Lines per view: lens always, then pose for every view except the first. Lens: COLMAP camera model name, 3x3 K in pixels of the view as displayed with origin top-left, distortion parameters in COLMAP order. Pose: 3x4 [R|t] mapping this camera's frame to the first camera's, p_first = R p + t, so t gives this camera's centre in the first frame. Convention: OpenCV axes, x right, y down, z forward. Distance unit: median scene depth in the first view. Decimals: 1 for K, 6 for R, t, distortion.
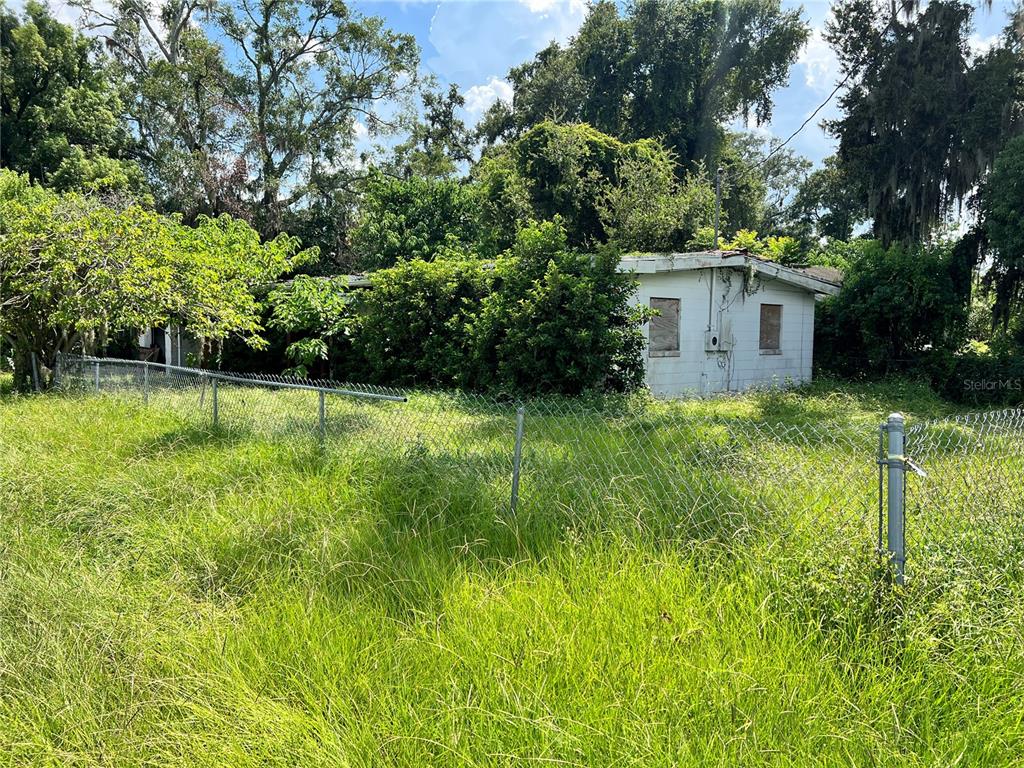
lens RADIAL K [[780.8, 0, 512.0], [0, 780.8, 384.0], [0, 0, 1]] dist [0.062779, -0.066660]
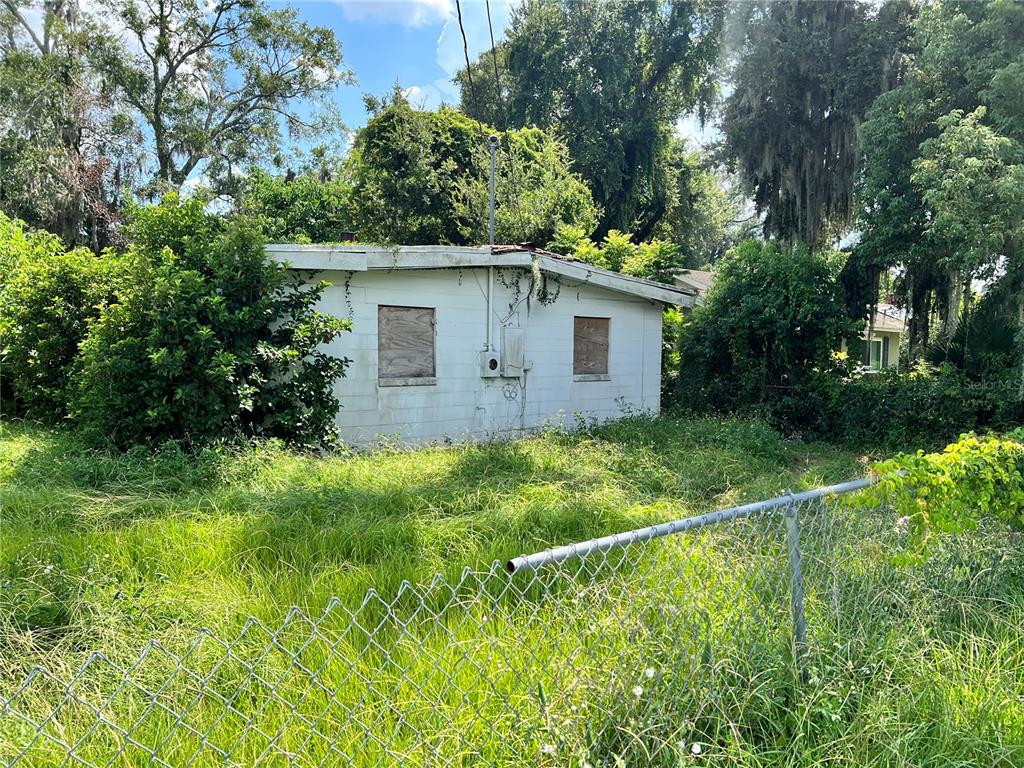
lens RADIAL K [[772.0, 0, 519.9], [0, 772.0, 385.2], [0, 0, 1]] dist [0.083080, -0.089640]
pose [[0.999931, 0.001222, -0.011657, 0.204749], [-0.001451, 0.999805, -0.019671, -0.013872], [0.011631, 0.019687, 0.999739, 0.177389]]
